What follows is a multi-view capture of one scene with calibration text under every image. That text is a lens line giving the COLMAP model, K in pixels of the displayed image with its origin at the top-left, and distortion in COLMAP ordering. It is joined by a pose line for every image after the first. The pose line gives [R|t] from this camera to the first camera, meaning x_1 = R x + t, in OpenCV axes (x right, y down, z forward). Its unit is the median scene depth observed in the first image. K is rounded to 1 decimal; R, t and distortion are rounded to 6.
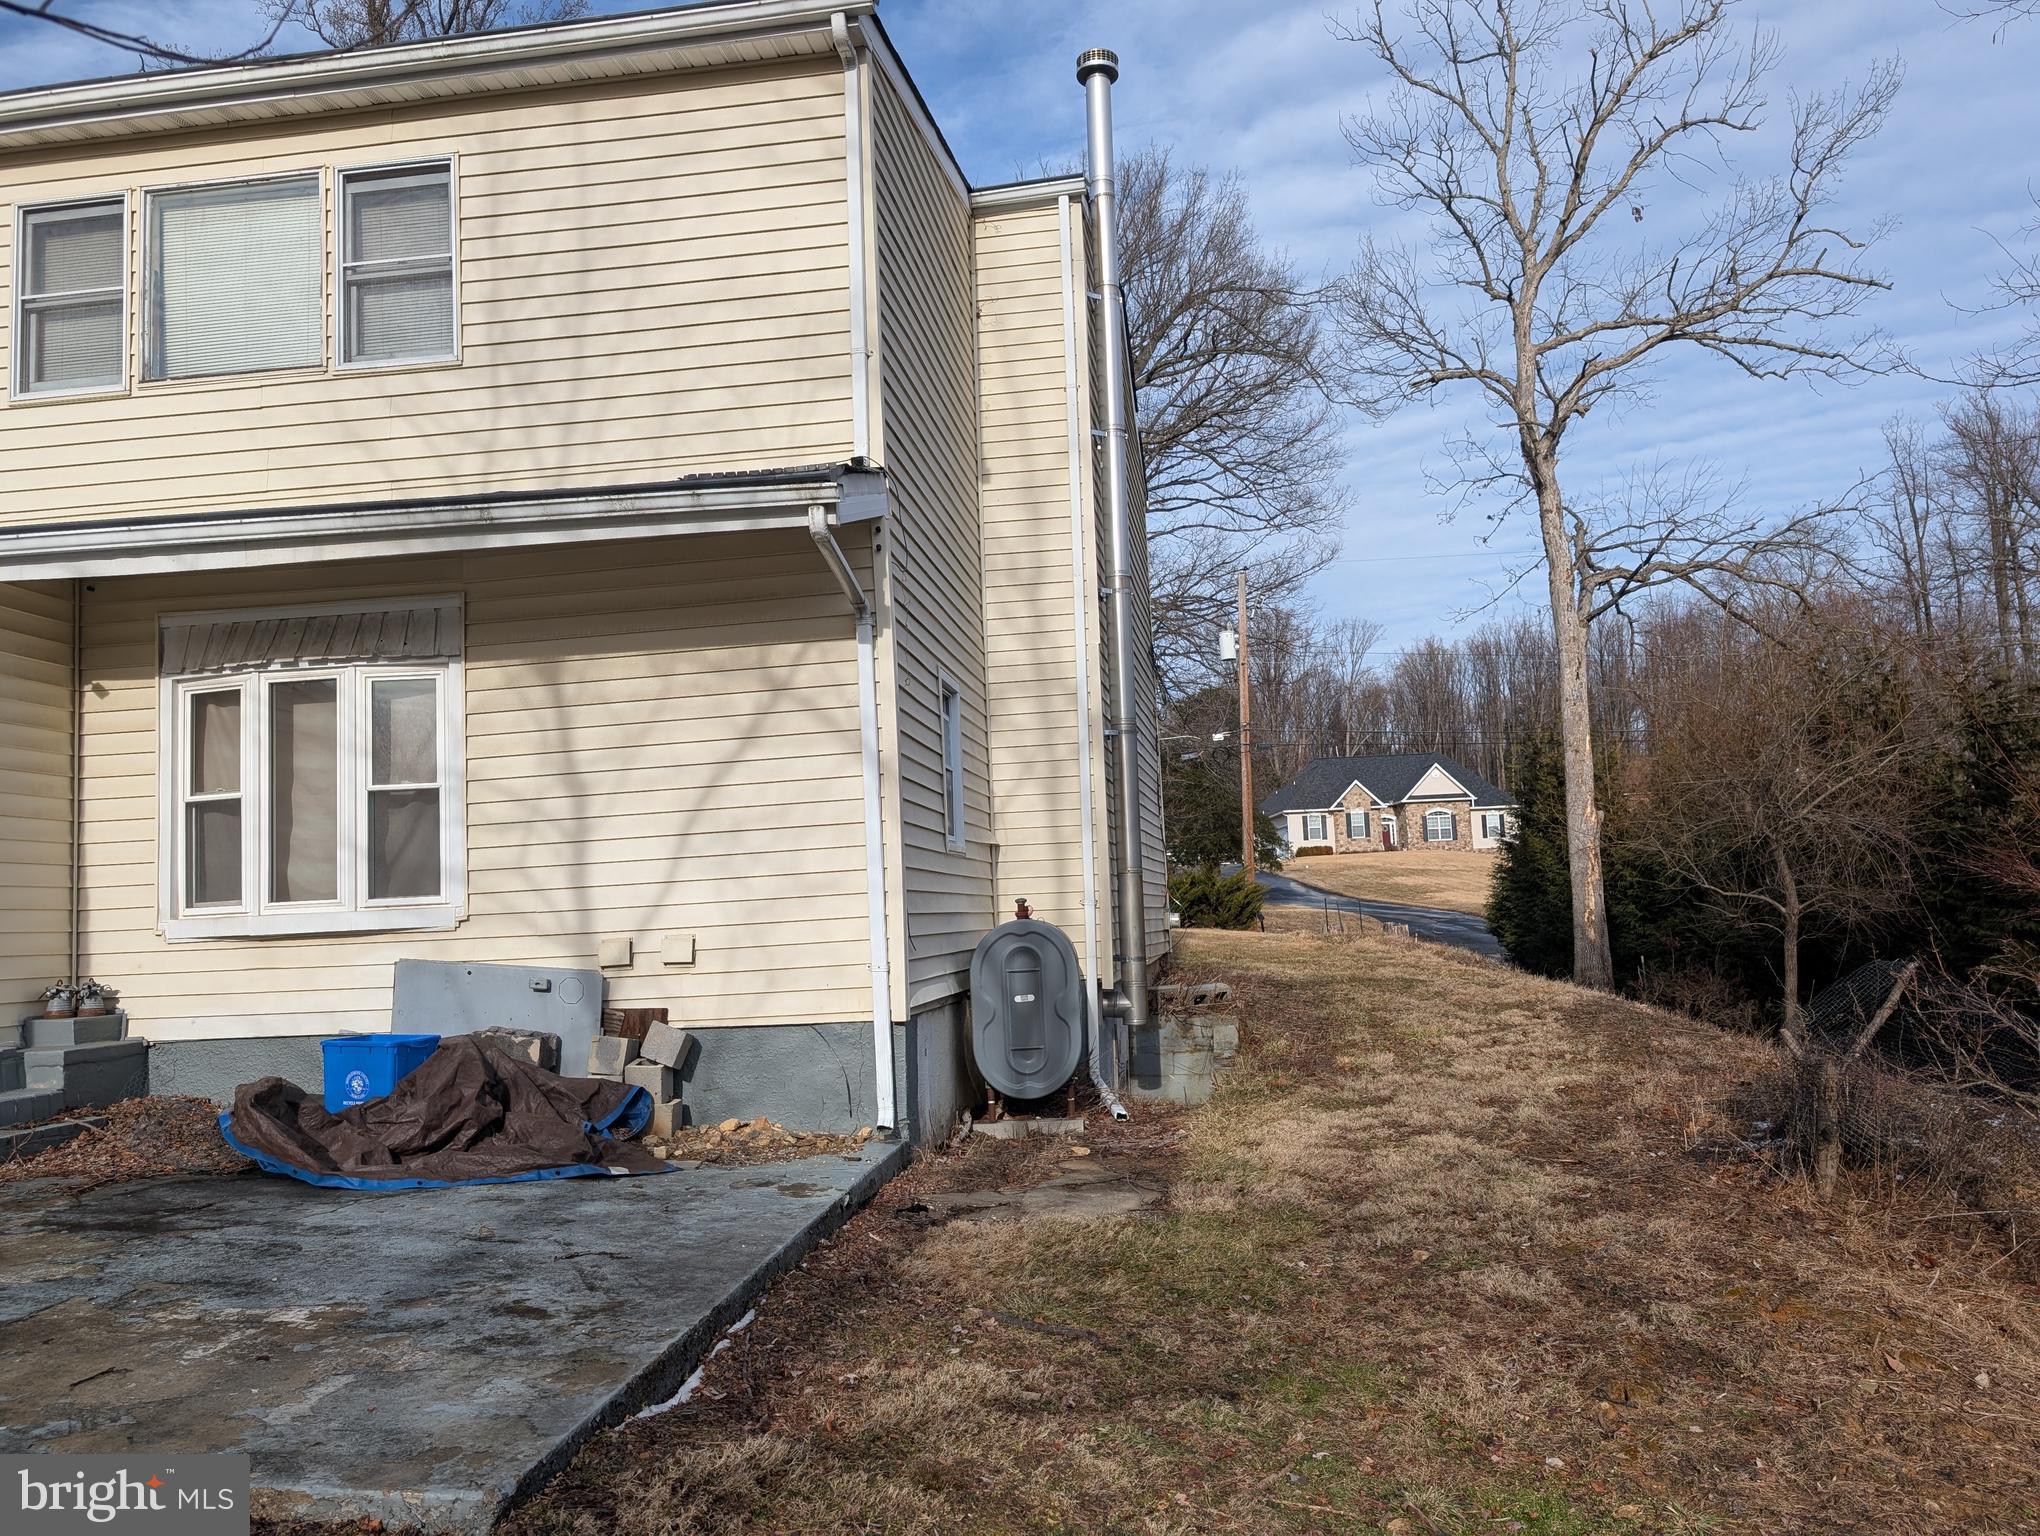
lens RADIAL K [[1457.0, 0, 1024.9], [0, 1457.0, 776.9], [0, 0, 1]] dist [0.020765, -0.011771]
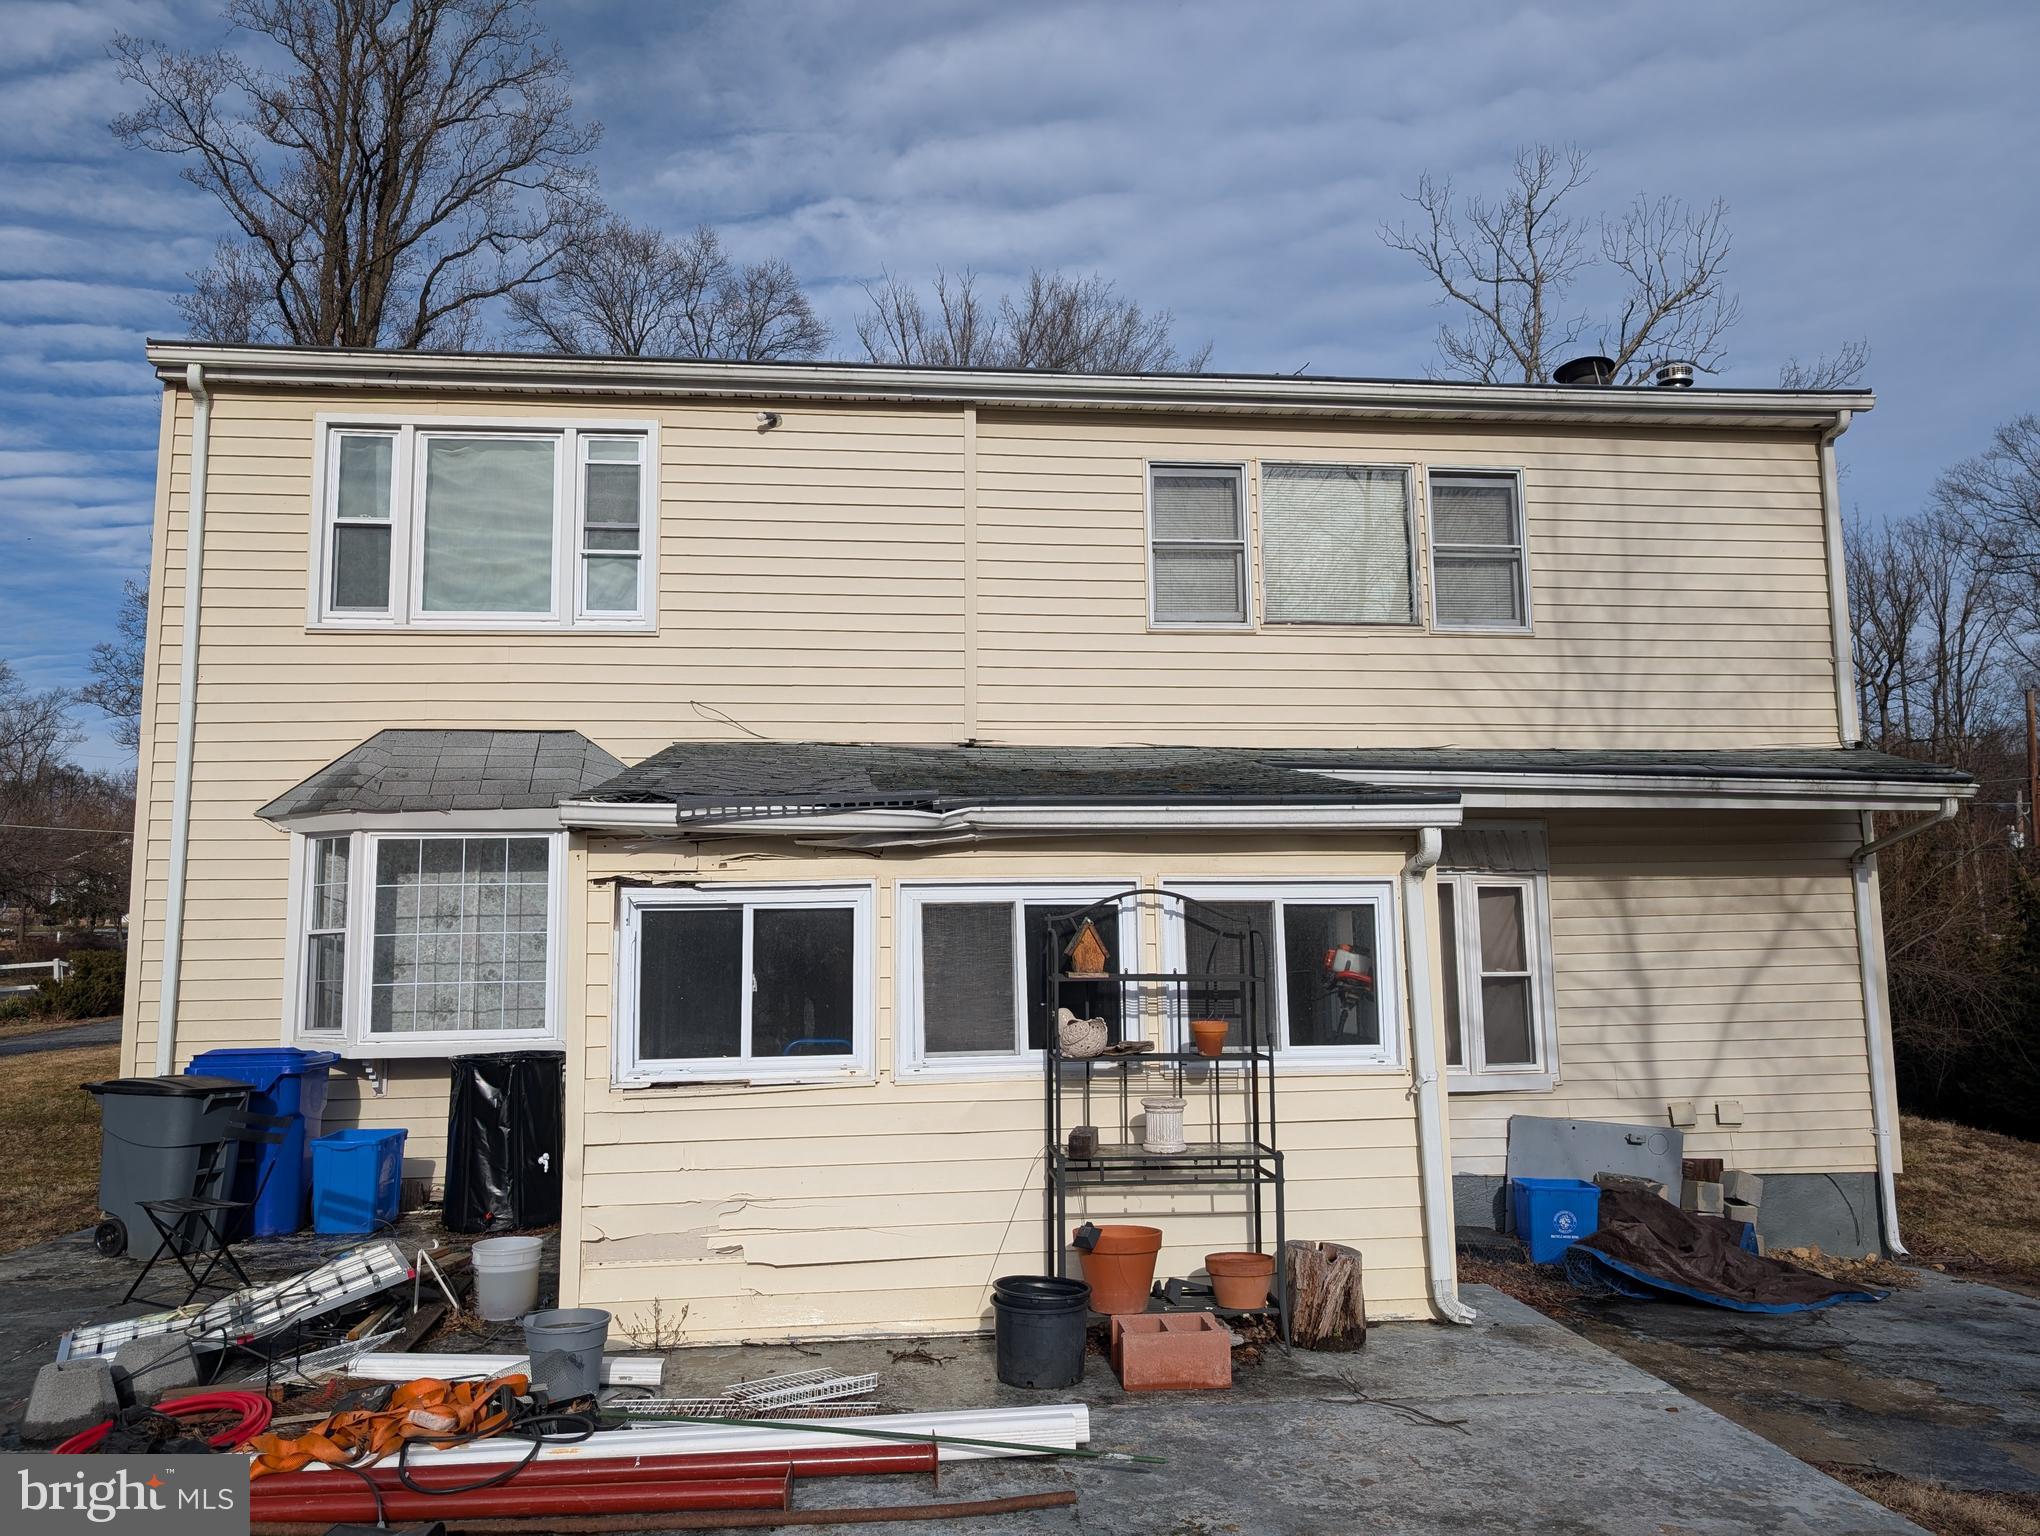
lens RADIAL K [[1457.0, 0, 1017.5], [0, 1457.0, 769.9], [0, 0, 1]] dist [0.020765, -0.011771]
pose [[0.971551, 0.064945, 0.227750, -1.128656], [-0.055196, 0.997276, -0.048924, -0.083357], [-0.230307, 0.034961, 0.972490, -0.119064]]
